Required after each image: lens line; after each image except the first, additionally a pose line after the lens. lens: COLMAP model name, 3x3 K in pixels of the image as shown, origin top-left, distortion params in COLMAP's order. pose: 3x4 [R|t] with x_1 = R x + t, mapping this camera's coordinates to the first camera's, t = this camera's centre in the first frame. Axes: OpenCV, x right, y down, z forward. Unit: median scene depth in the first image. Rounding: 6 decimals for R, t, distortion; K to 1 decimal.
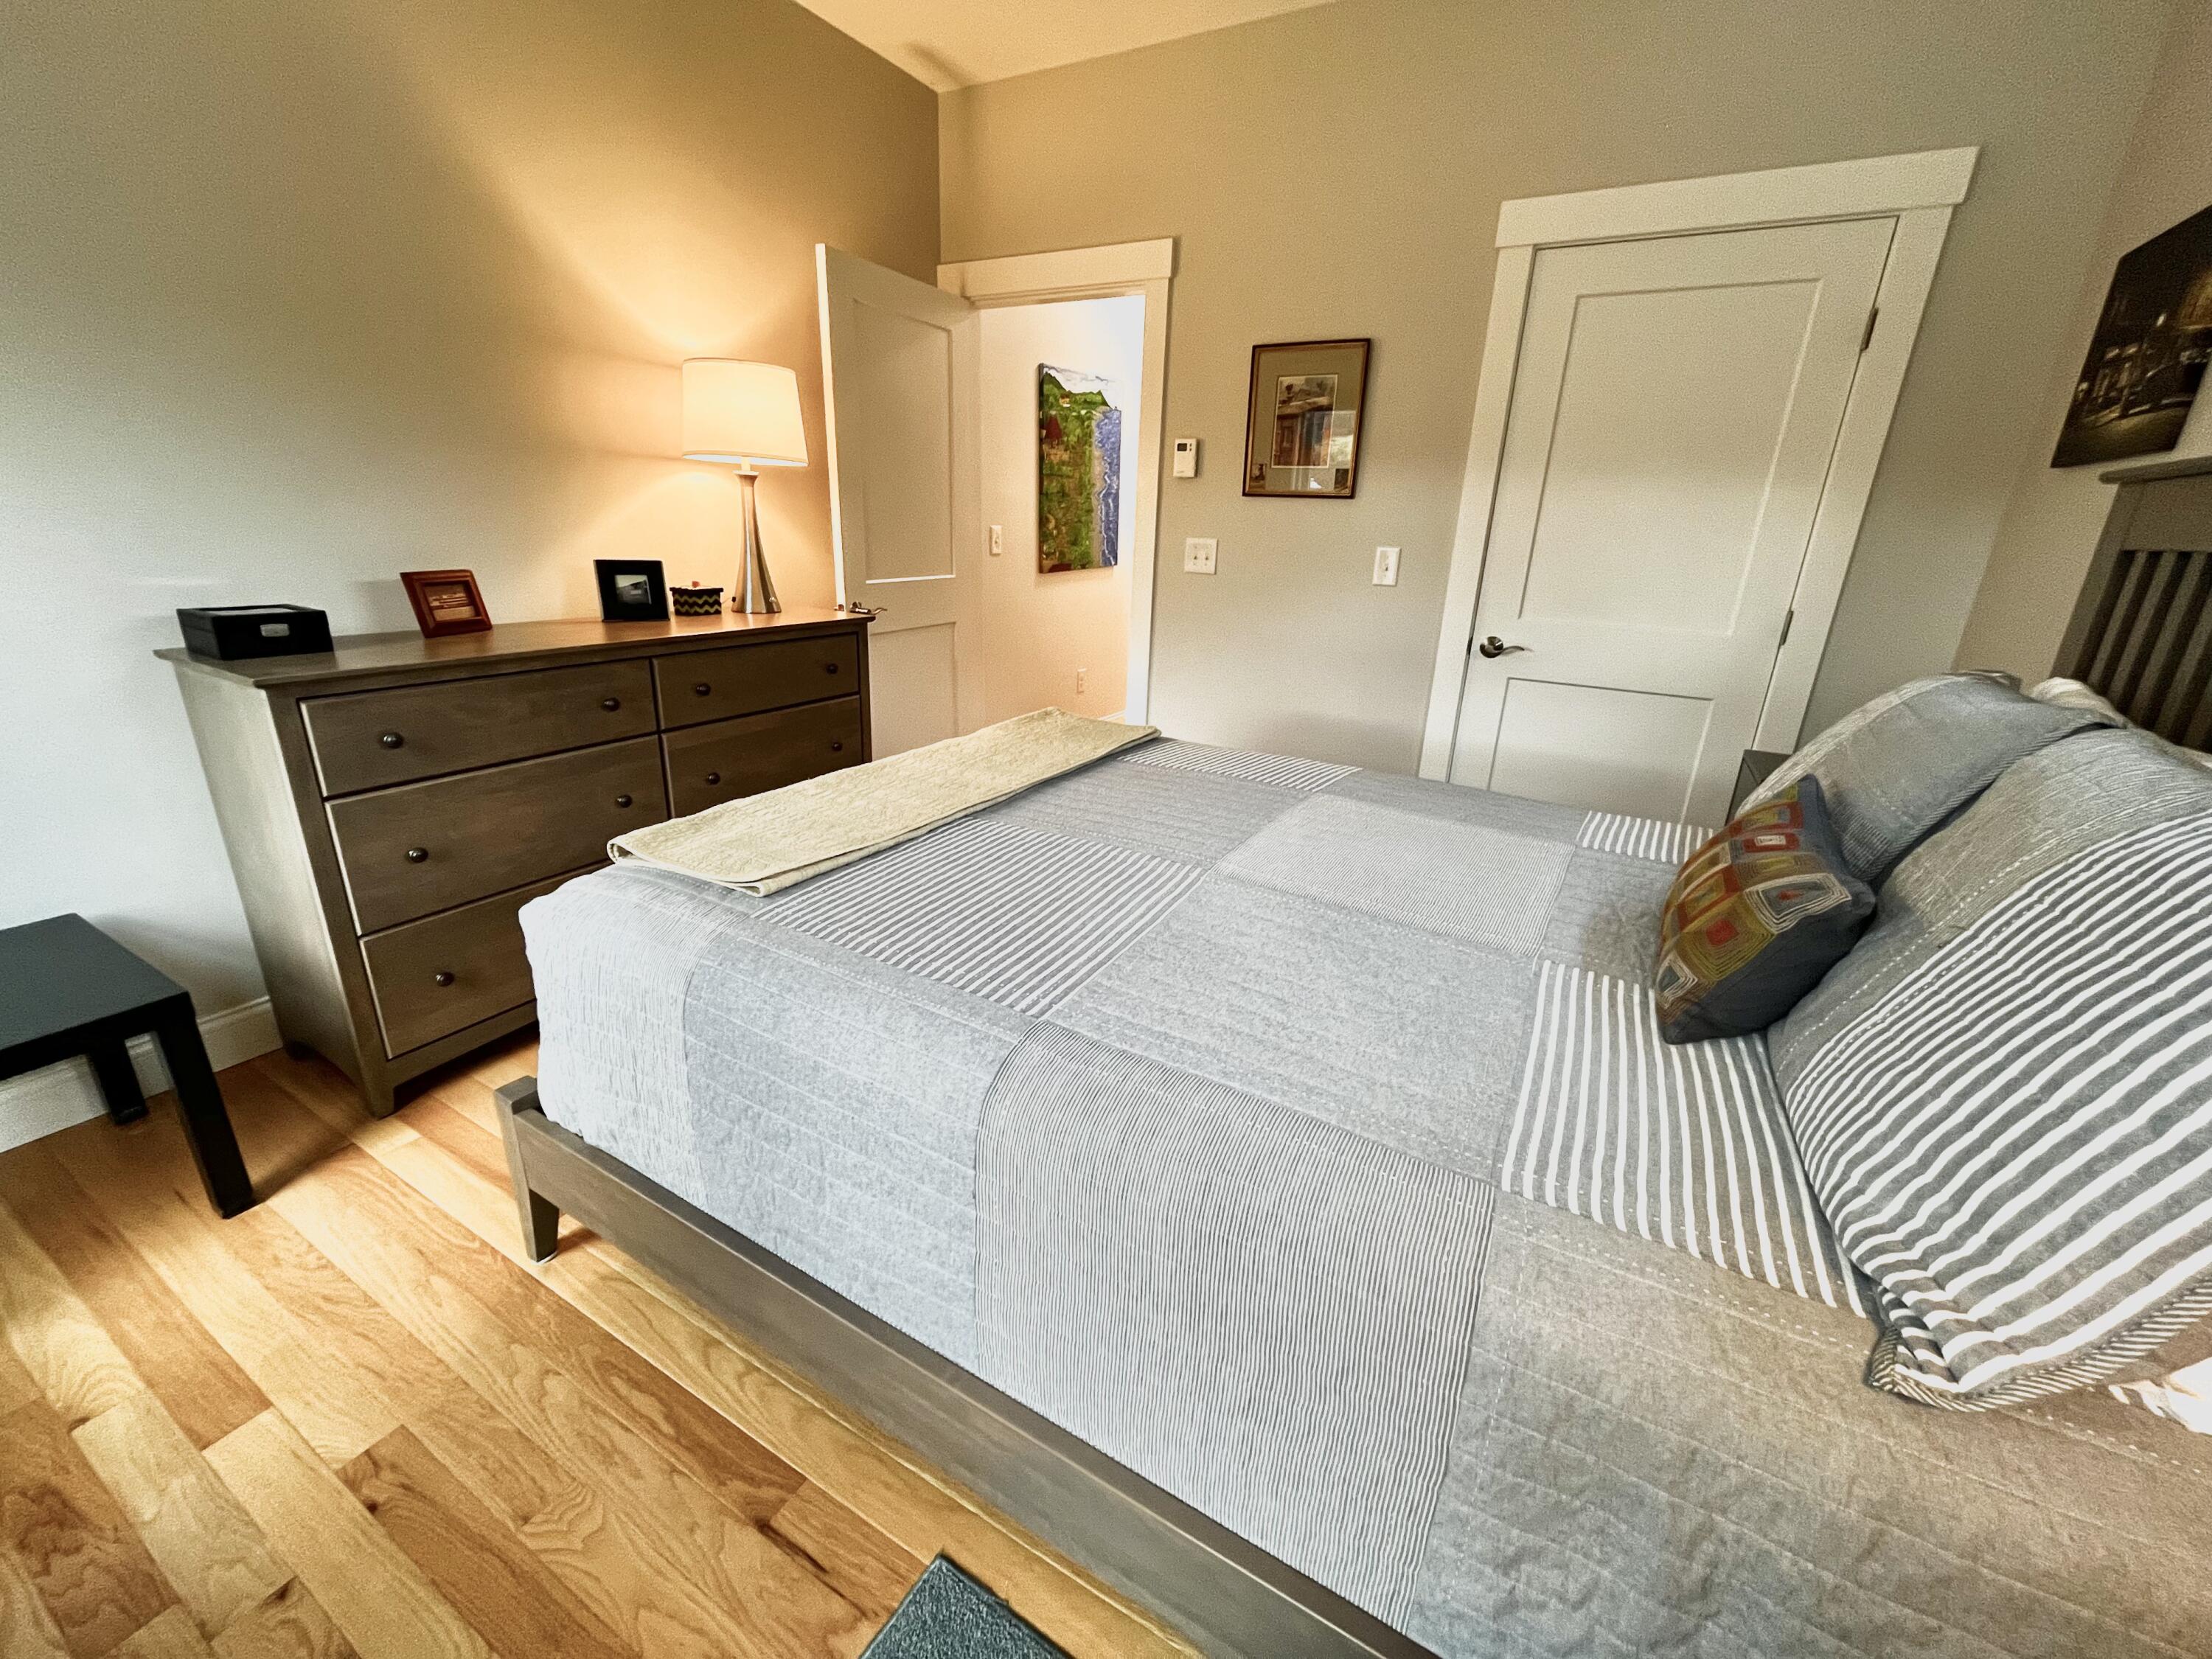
lens RADIAL K [[891.4, 0, 1102.3], [0, 891.4, 815.3], [0, 0, 1]] dist [-0.000095, 0.000058]
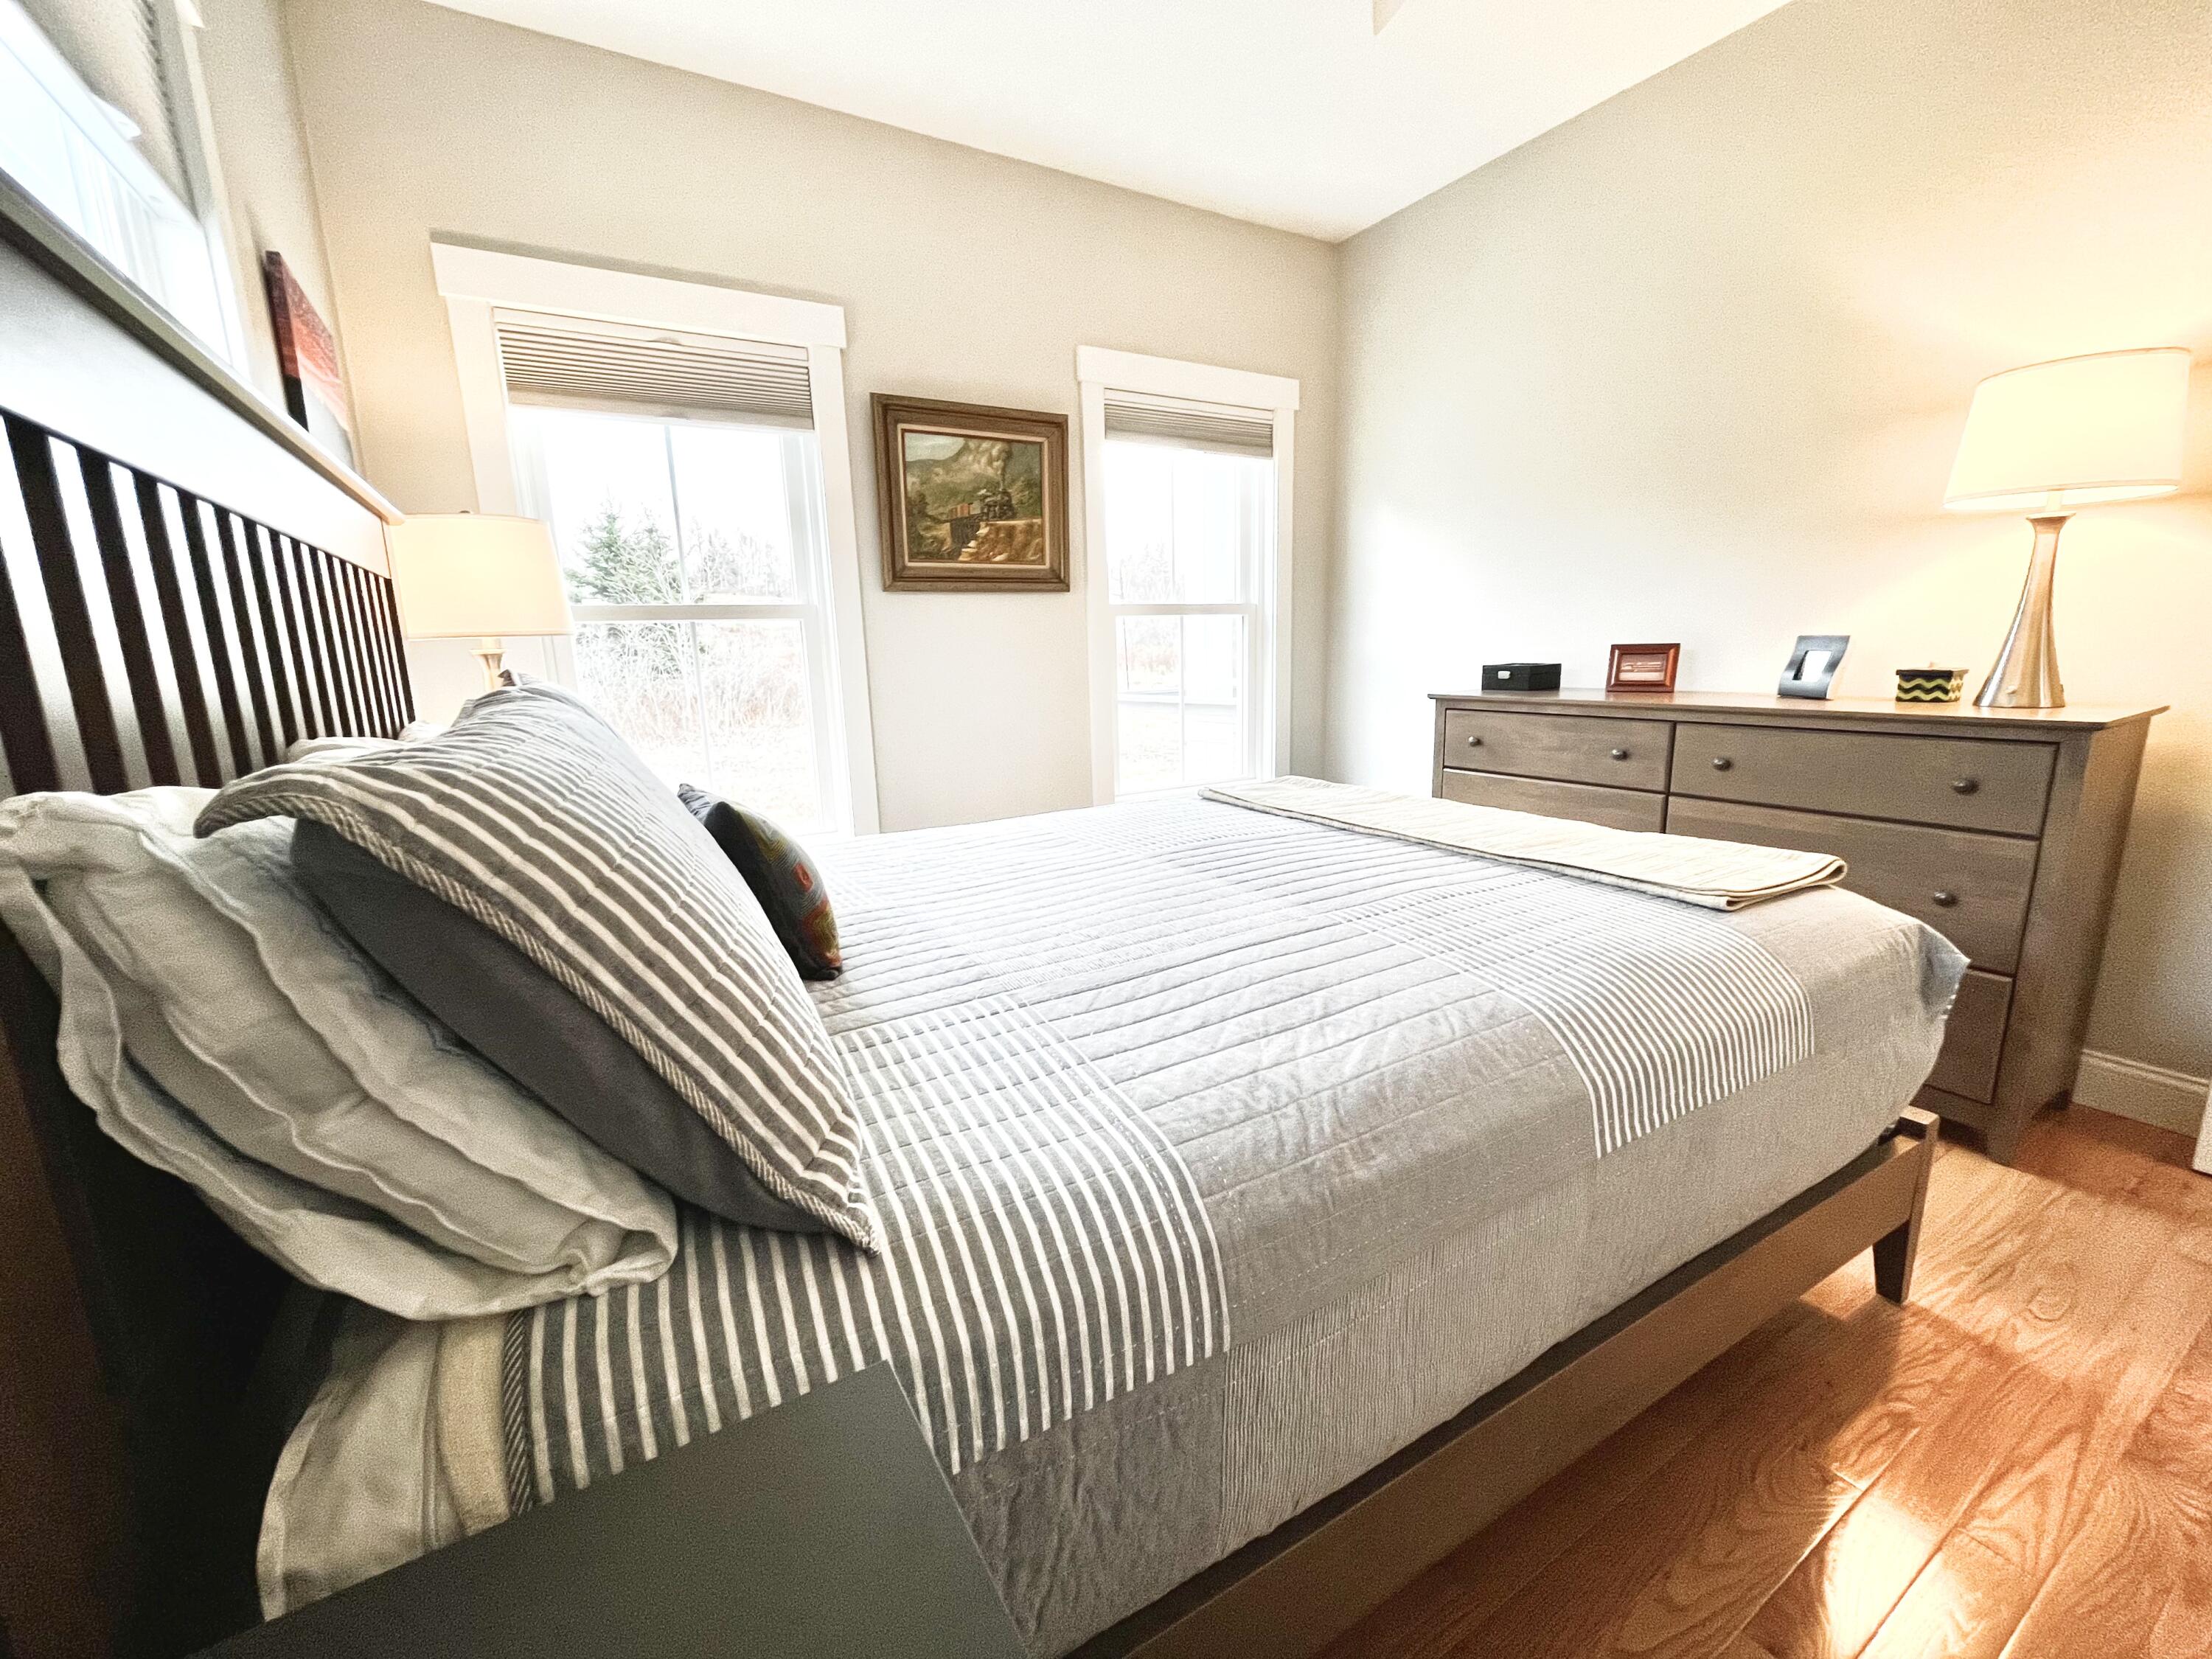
lens RADIAL K [[891.4, 0, 1102.3], [0, 891.4, 815.3], [0, 0, 1]] dist [-0.000095, 0.000058]
pose [[-0.495086, 0.144240, -0.856788, 0.761850], [-0.264587, 0.914257, 0.306803, -0.224493], [0.827577, 0.378588, -0.414472, 0.932878]]
